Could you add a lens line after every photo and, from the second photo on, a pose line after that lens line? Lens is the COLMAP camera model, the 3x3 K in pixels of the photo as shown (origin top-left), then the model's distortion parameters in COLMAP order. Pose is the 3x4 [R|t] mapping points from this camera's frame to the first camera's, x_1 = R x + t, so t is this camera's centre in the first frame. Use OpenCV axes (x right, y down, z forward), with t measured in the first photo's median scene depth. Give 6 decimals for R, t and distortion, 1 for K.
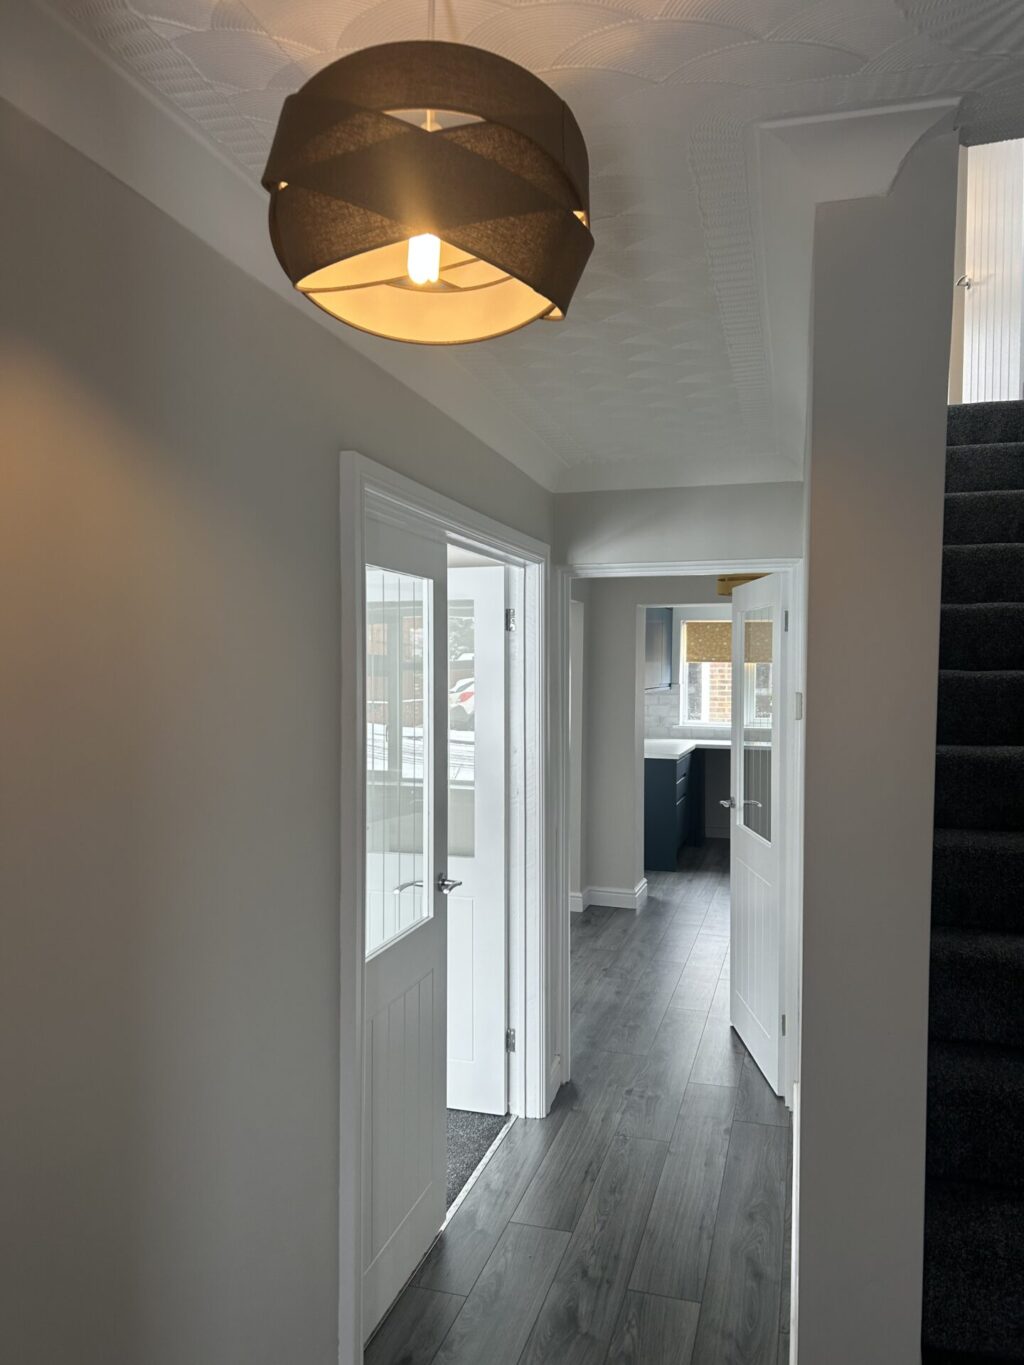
lens RADIAL K [[1017.9, 0, 513.1], [0, 1017.9, 691.3], [0, 0, 1]] dist [0.102073, -0.157378]
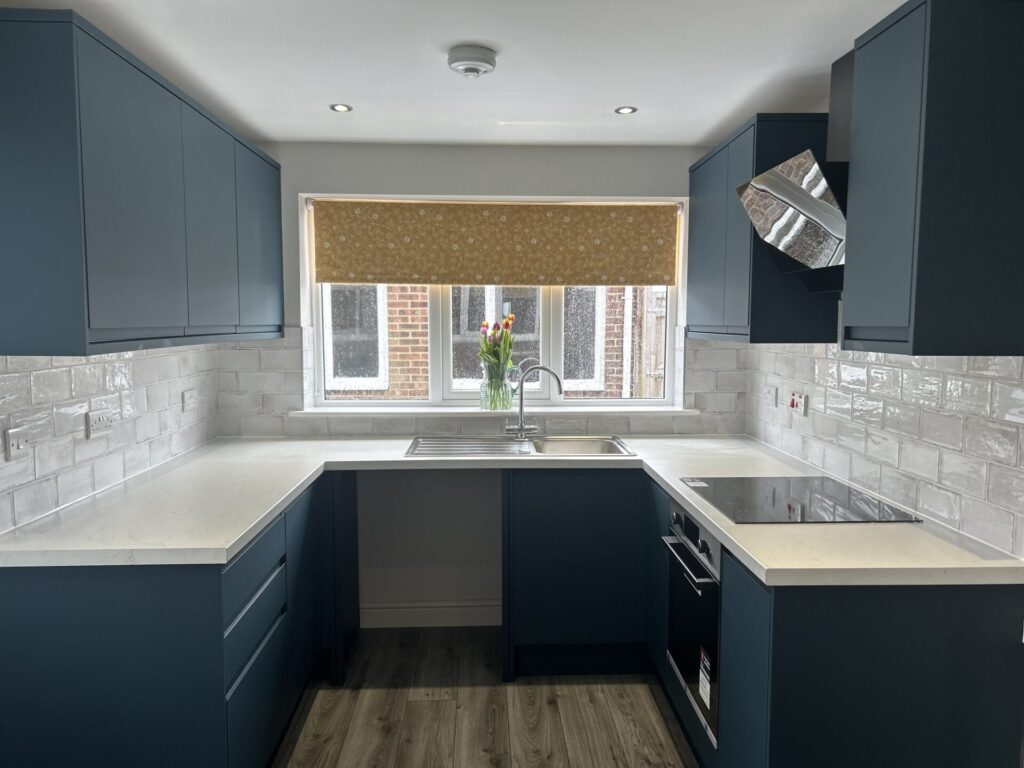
lens RADIAL K [[763.6, 0, 511.8], [0, 763.6, 390.7], [0, 0, 1]] dist [0.102073, -0.157378]
pose [[0.948315, -0.035003, 0.315394, 0.146346], [0.013251, 0.997399, 0.070851, -0.001297], [-0.317053, -0.063010, 0.946312, 0.639432]]
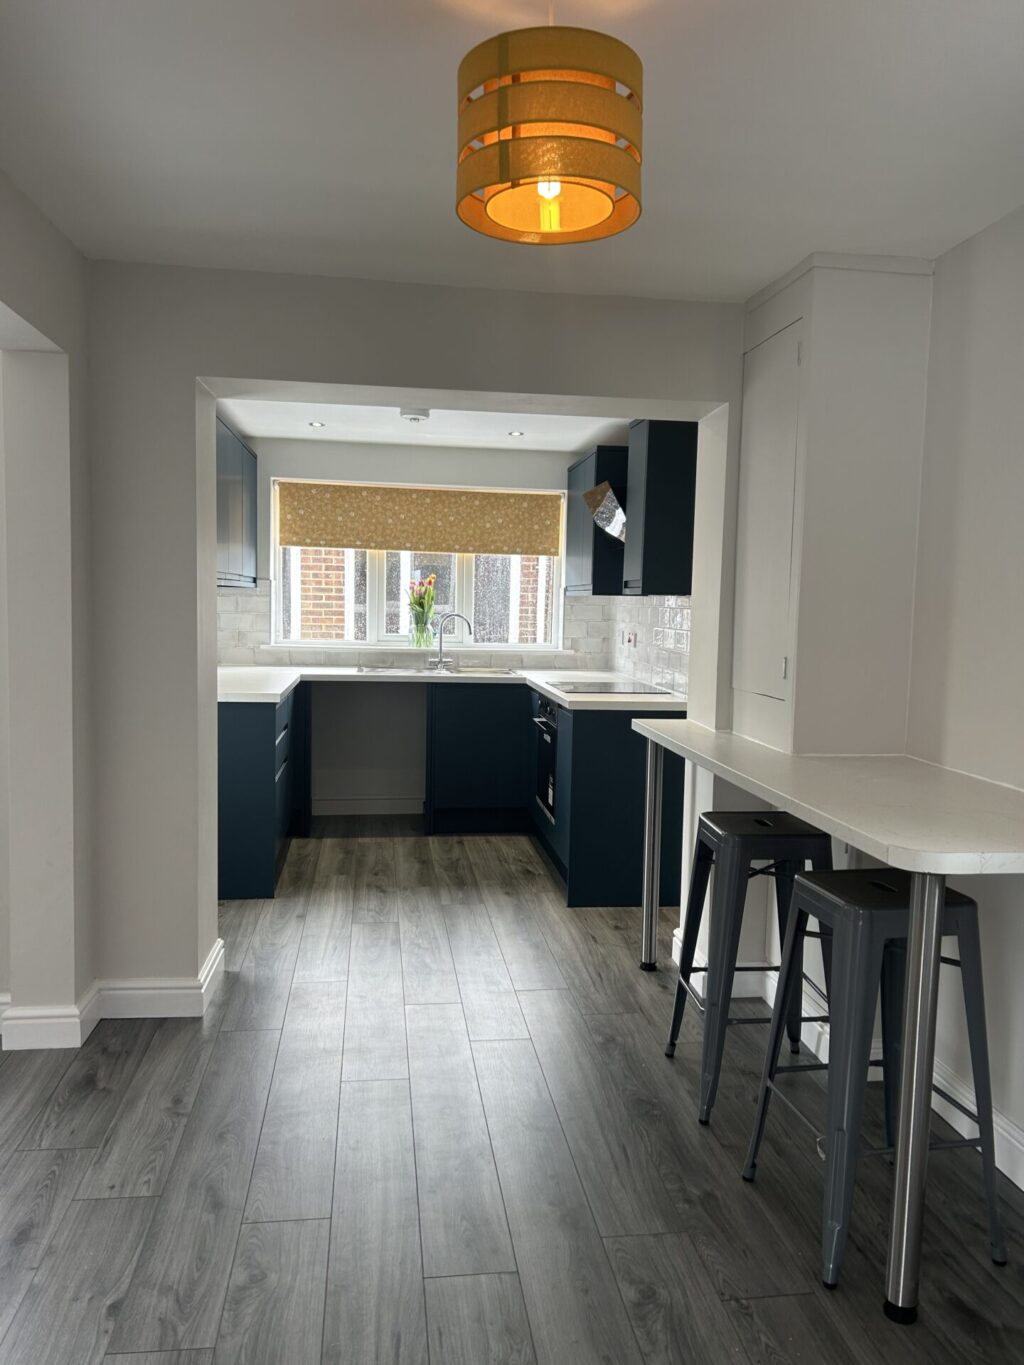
lens RADIAL K [[1017.9, 0, 513.1], [0, 1017.9, 691.3], [0, 0, 1]] dist [0.102073, -0.157378]
pose [[0.914163, -0.021244, 0.404790, 0.044036], [-0.007707, 0.997534, 0.069758, 0.017051], [-0.405274, -0.066890, 0.911745, 0.369233]]
